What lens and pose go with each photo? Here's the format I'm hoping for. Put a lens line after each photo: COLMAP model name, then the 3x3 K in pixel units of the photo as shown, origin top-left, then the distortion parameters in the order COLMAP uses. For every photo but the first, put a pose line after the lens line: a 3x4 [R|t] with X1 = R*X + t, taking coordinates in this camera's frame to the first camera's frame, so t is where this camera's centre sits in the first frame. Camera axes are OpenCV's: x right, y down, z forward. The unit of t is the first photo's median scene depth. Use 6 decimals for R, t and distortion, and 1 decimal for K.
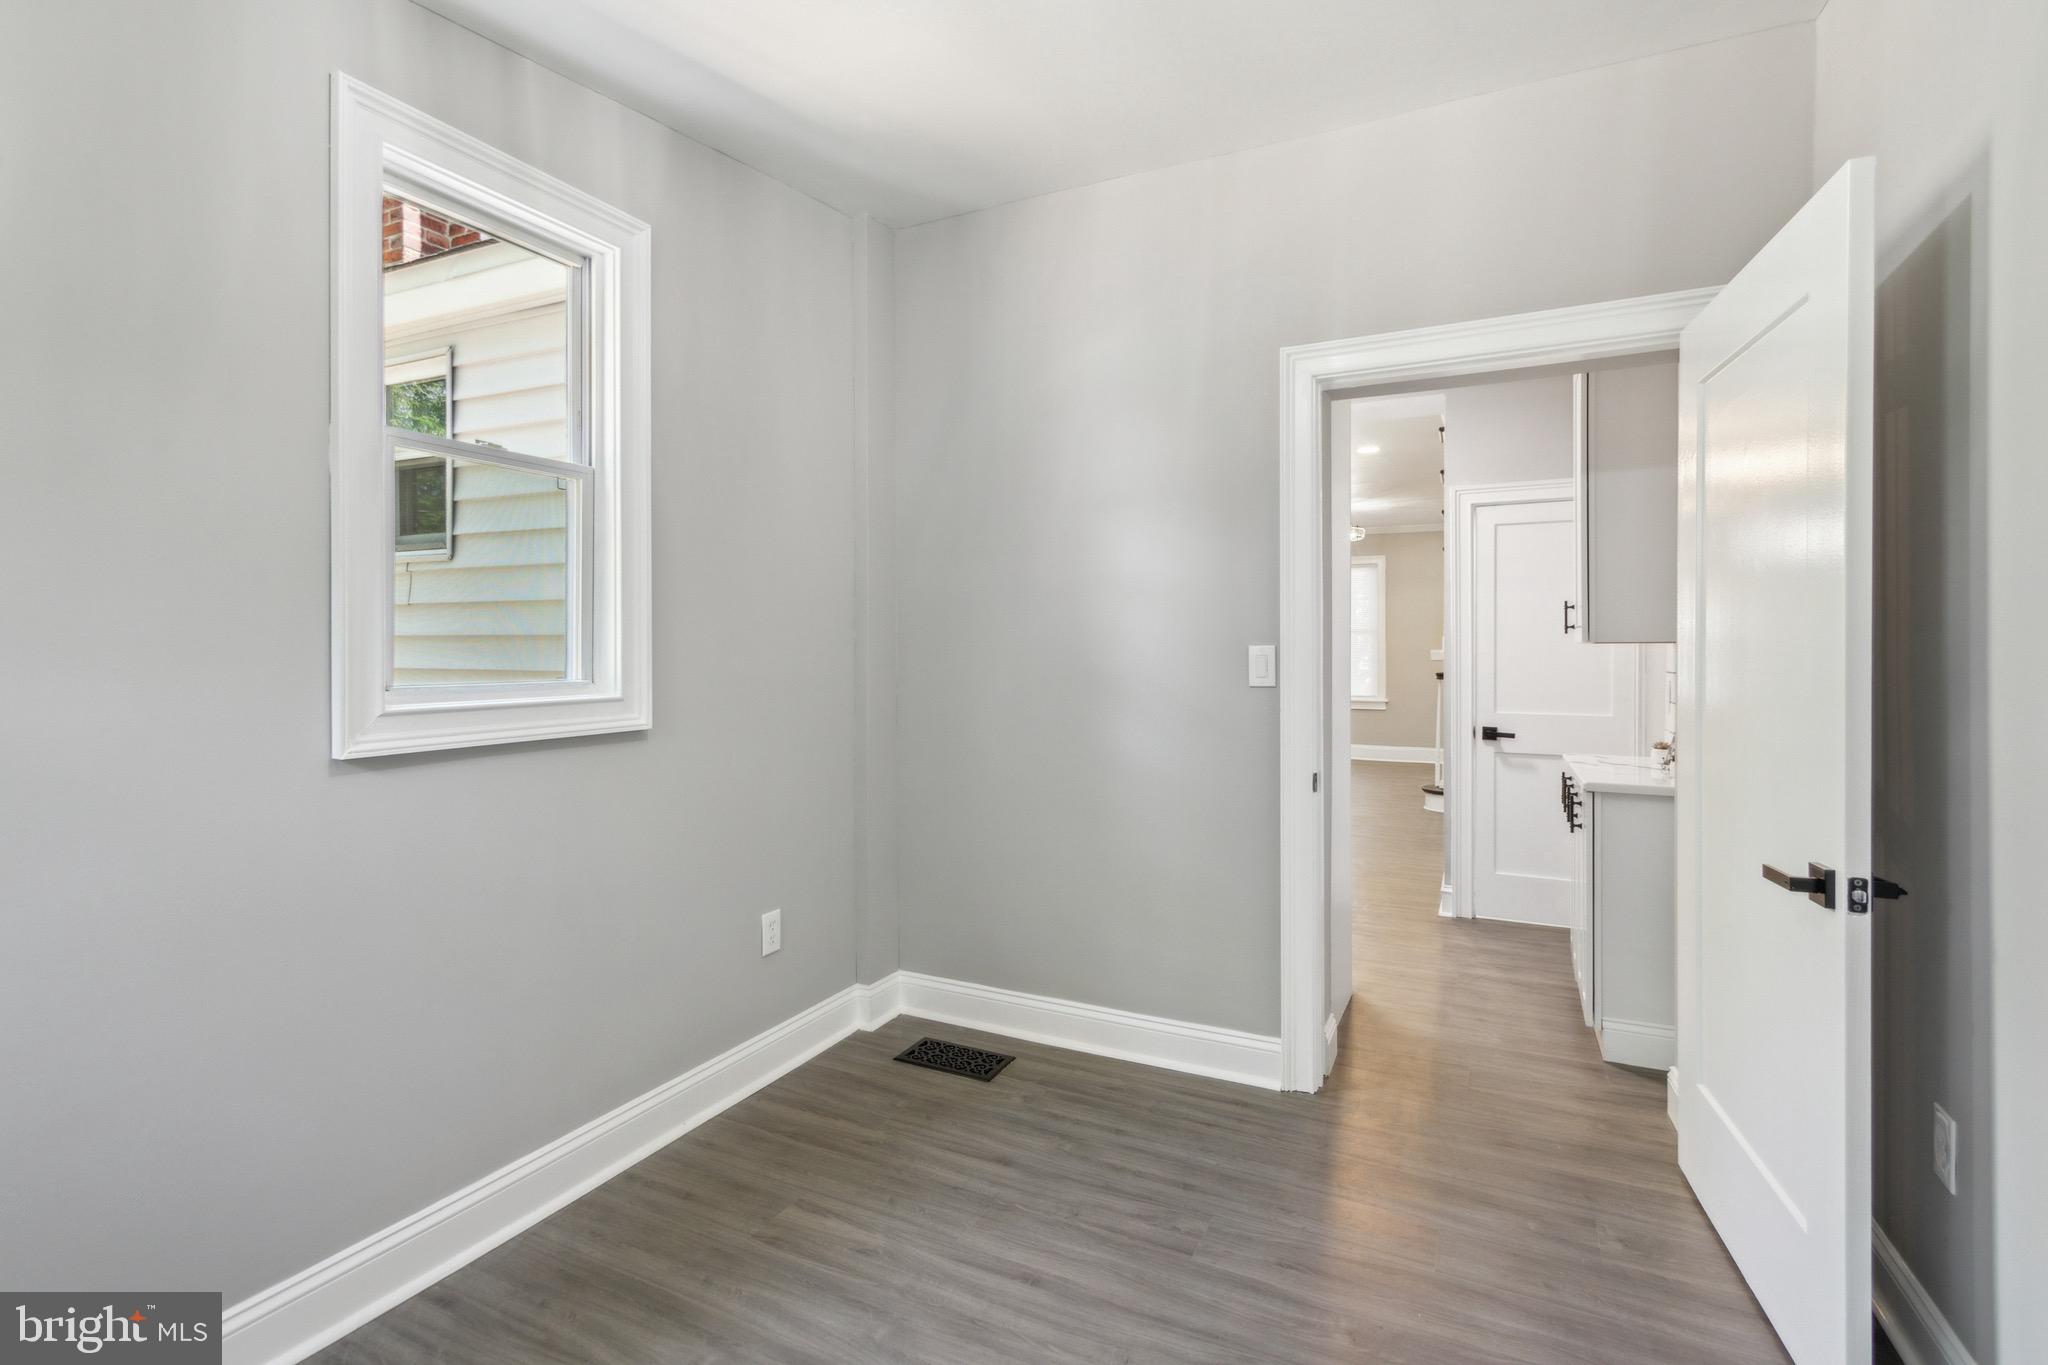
lens RADIAL K [[986.7, 0, 1012.8], [0, 986.7, 668.1], [0, 0, 1]] dist [0.015100, -0.000677]
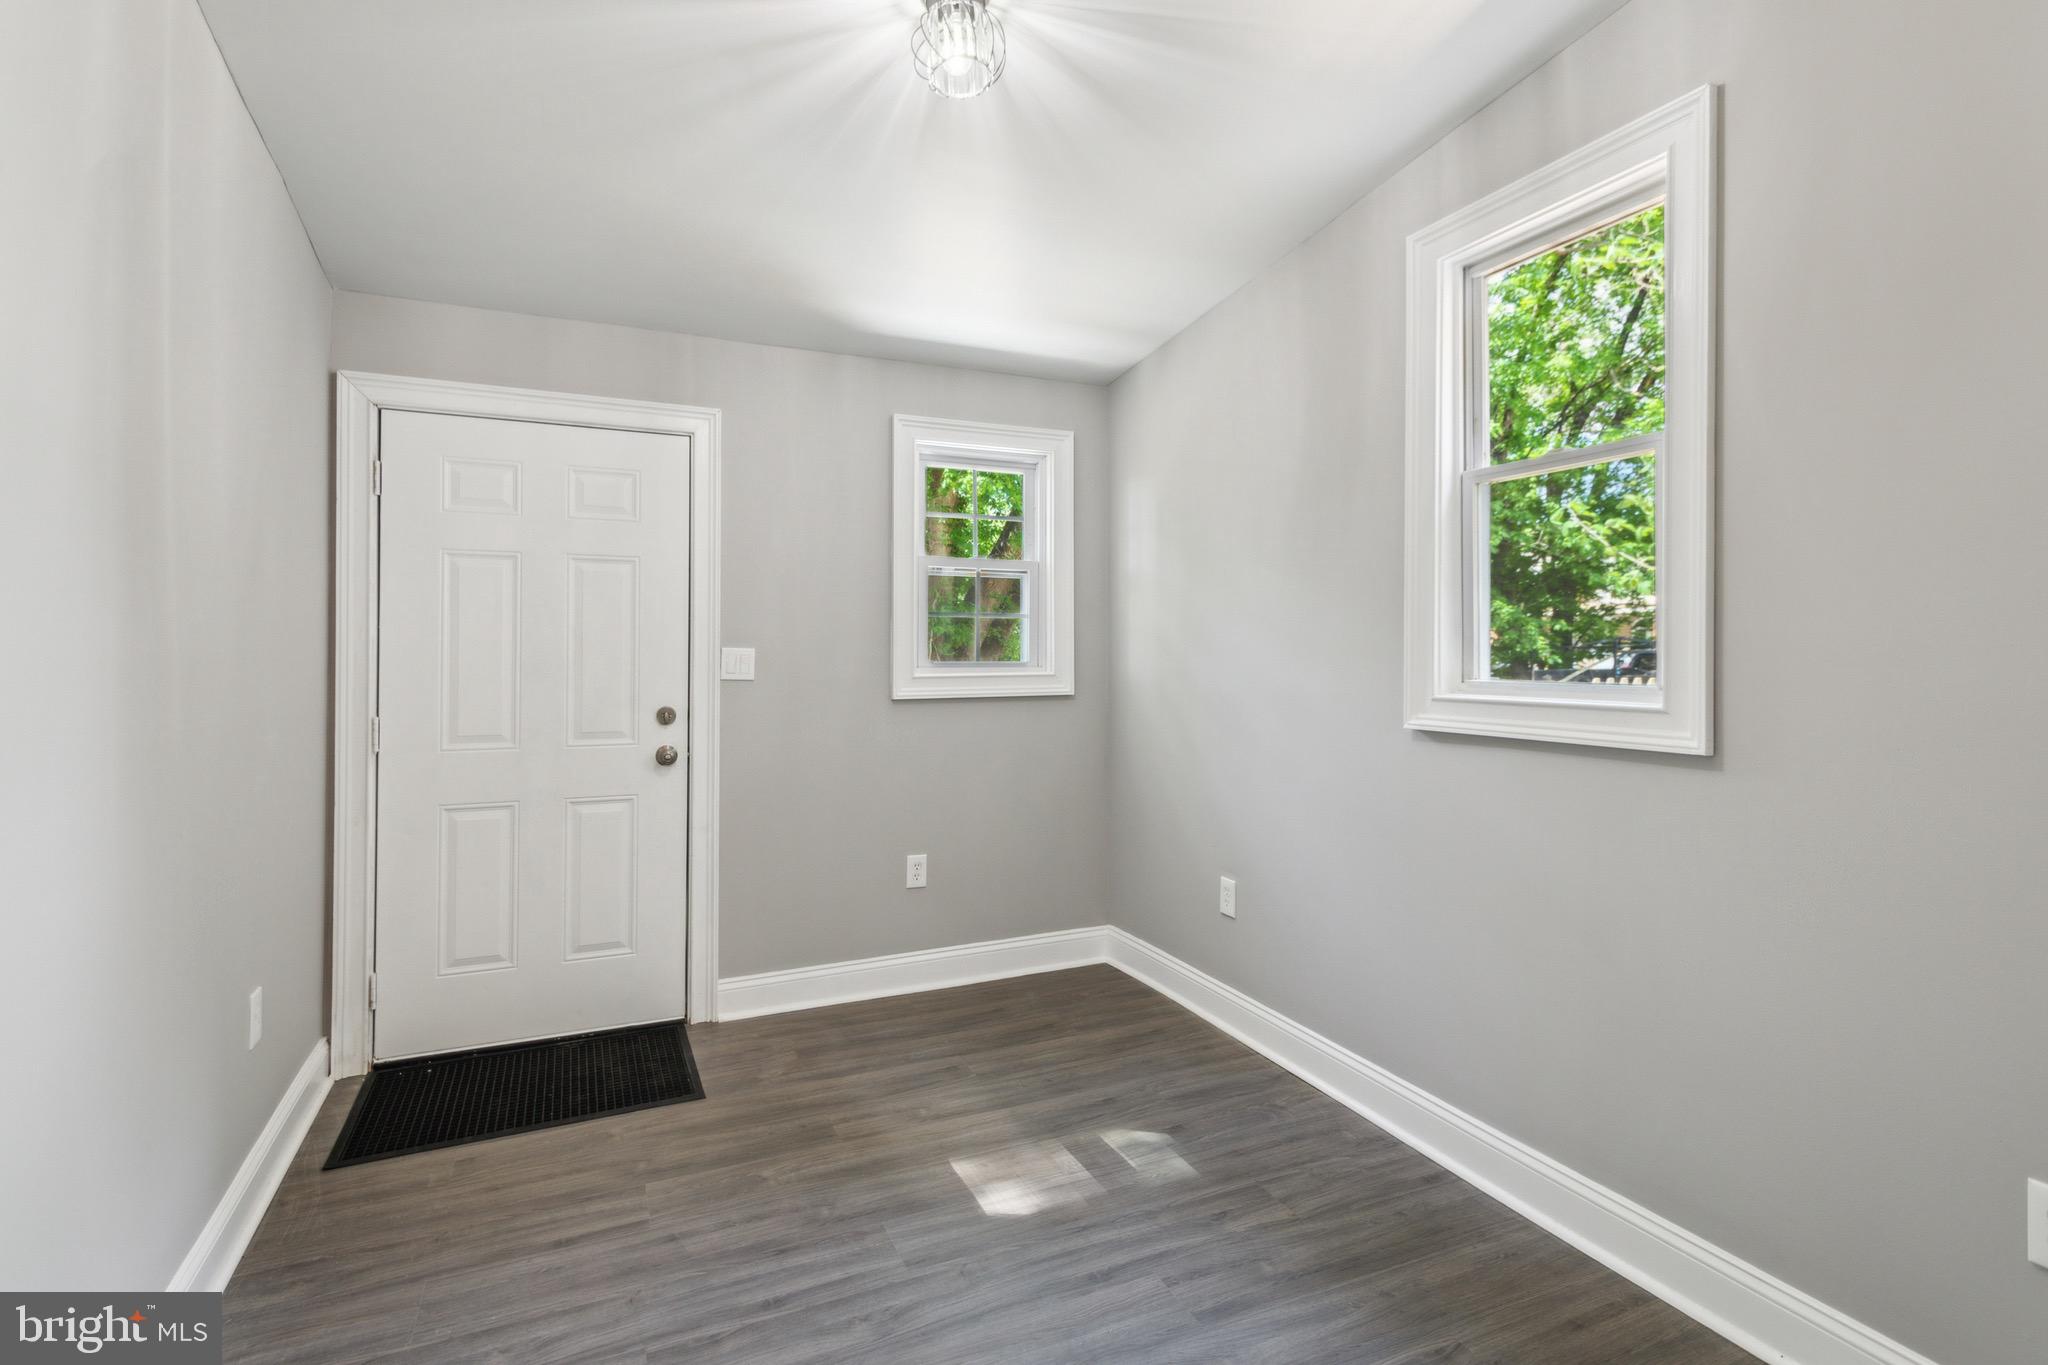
lens RADIAL K [[986.7, 0, 1014.0], [0, 986.7, 662.9], [0, 0, 1]] dist [0.015100, -0.000677]
pose [[-0.641106, 0.008323, -0.767407, 0.692852], [-0.016707, 0.999553, 0.024798, -0.022705], [0.767271, 0.028719, -0.640680, 1.368059]]
